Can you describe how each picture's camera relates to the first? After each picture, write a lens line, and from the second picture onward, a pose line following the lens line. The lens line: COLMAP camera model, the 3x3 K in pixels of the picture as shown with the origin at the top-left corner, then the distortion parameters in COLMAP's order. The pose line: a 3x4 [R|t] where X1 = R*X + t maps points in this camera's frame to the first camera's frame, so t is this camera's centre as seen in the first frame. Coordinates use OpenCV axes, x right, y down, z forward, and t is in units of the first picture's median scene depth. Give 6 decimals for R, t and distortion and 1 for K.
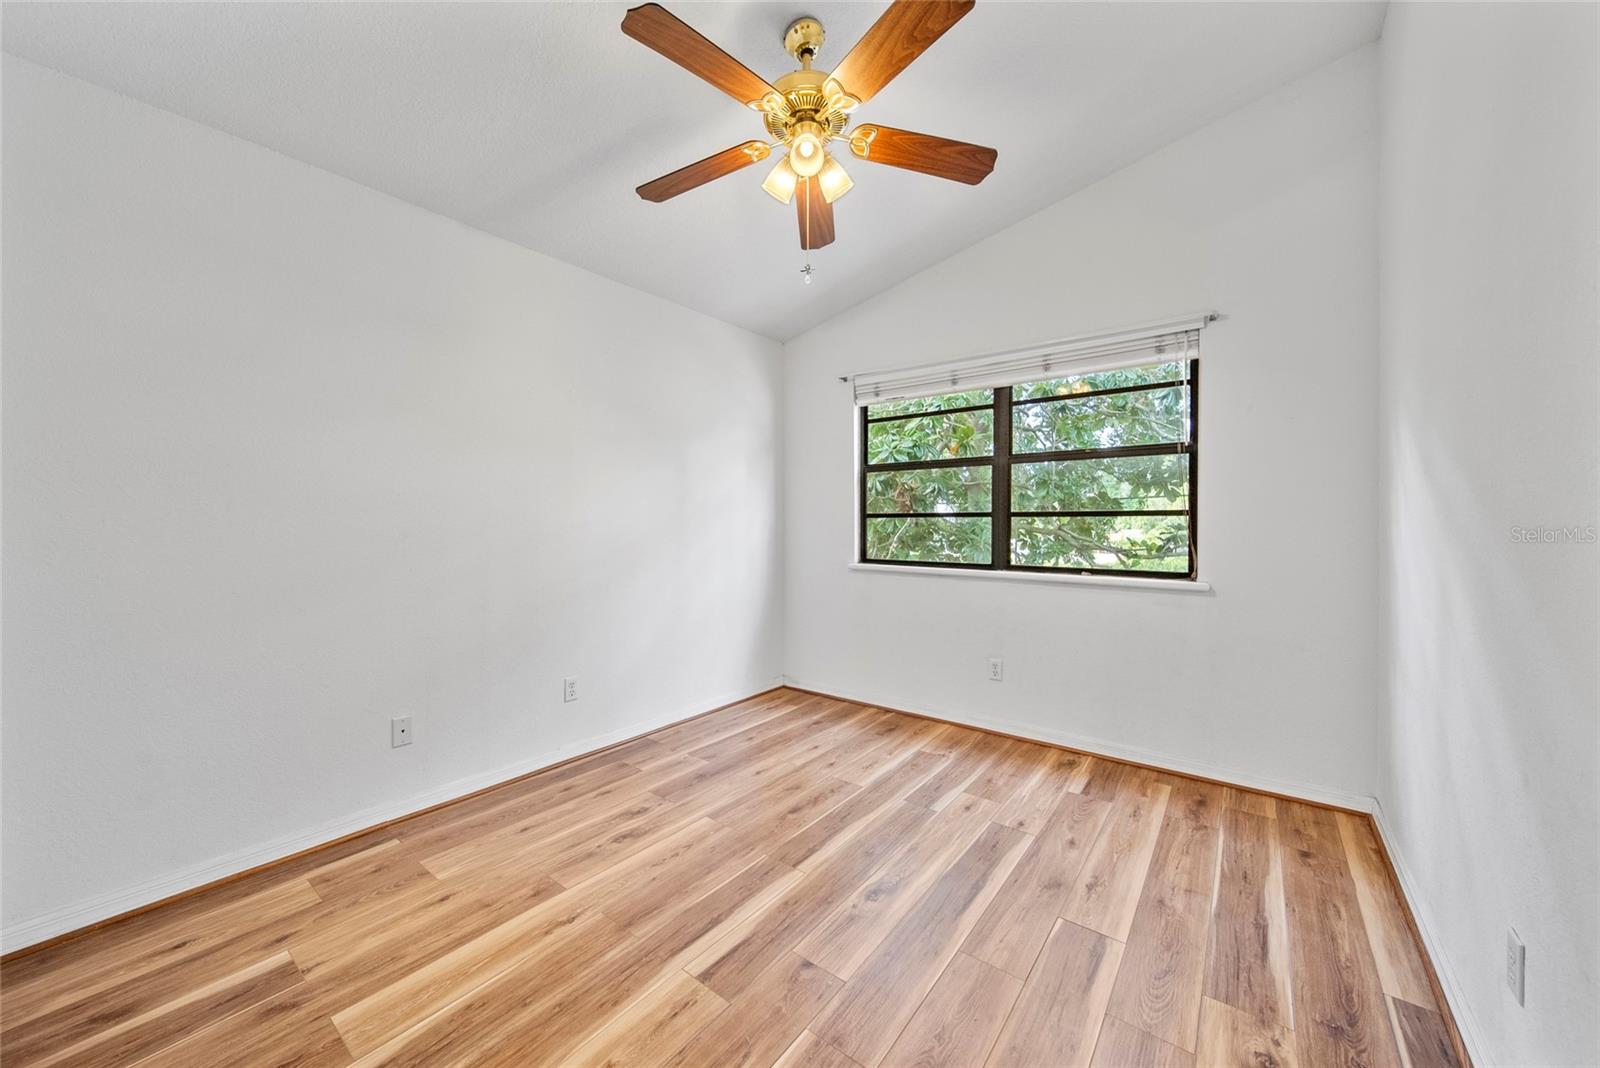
lens RADIAL K [[574.1, 0, 802.4], [0, 574.1, 525.3], [0, 0, 1]] dist [0.000314, -0.001231]
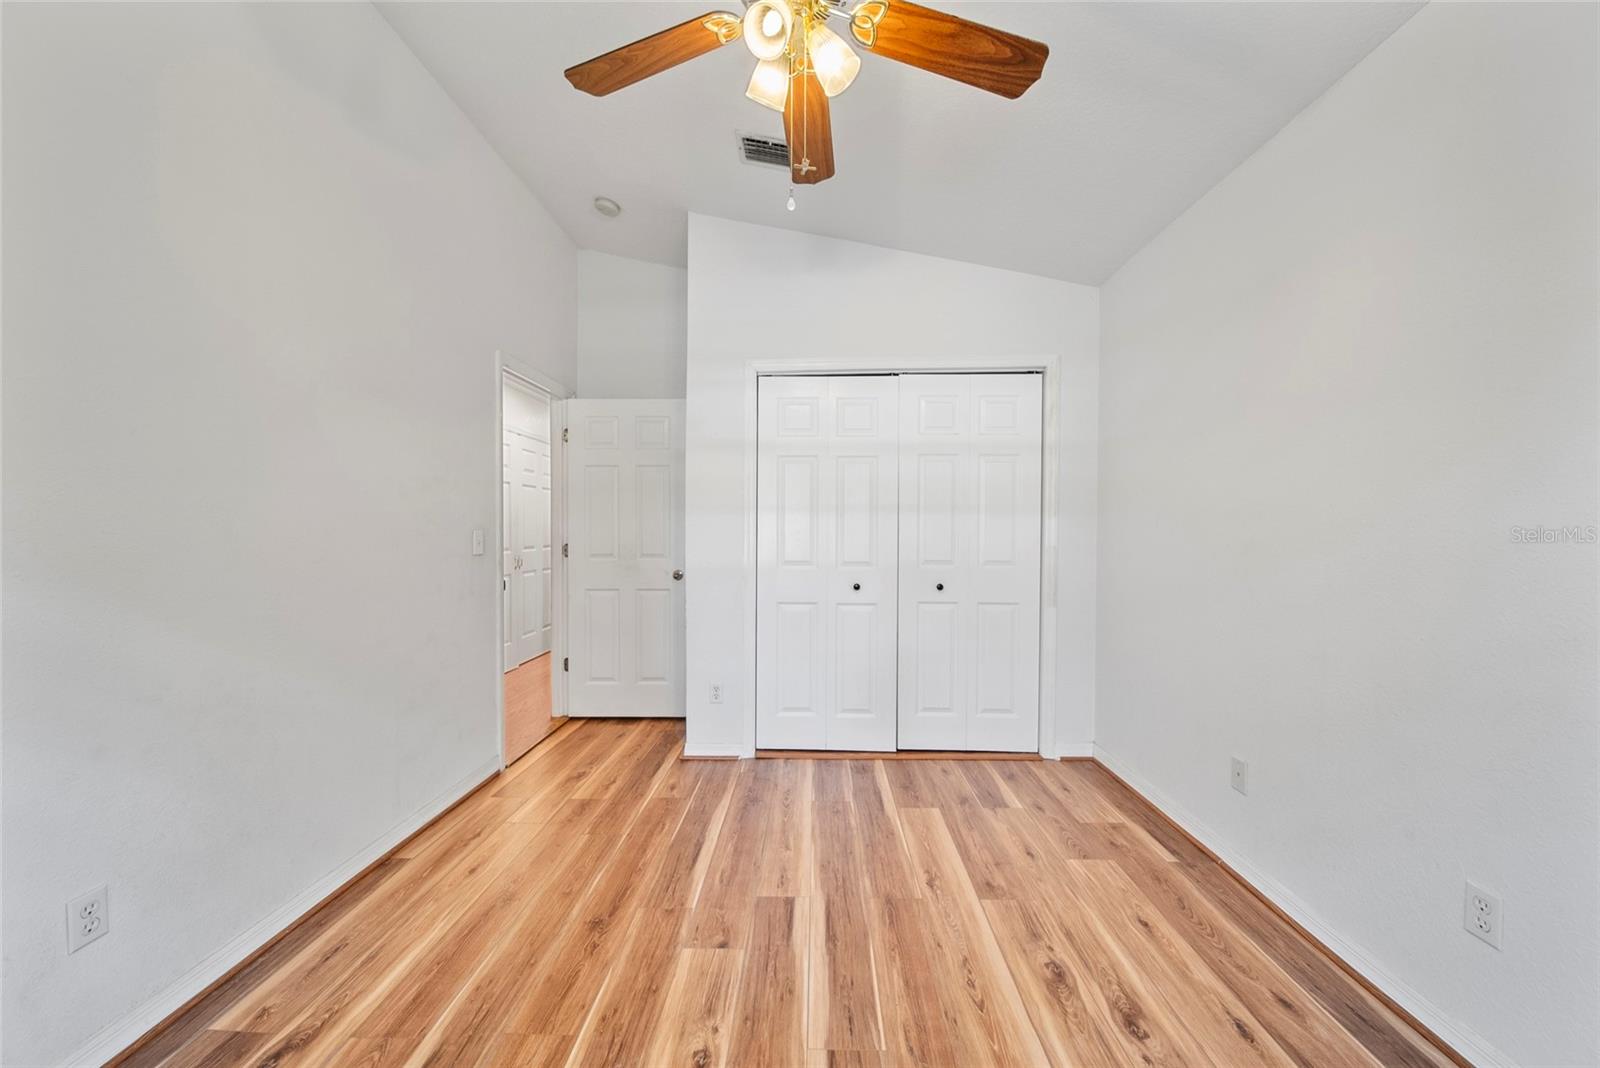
lens RADIAL K [[574.1, 0, 802.4], [0, 574.1, 532.4], [0, 0, 1]] dist [0.000314, -0.001231]
pose [[-0.808300, 0.004427, -0.588754, 0.458079], [-0.000716, 0.999964, 0.008503, -0.021490], [0.588770, 0.007294, -0.808267, 1.717485]]
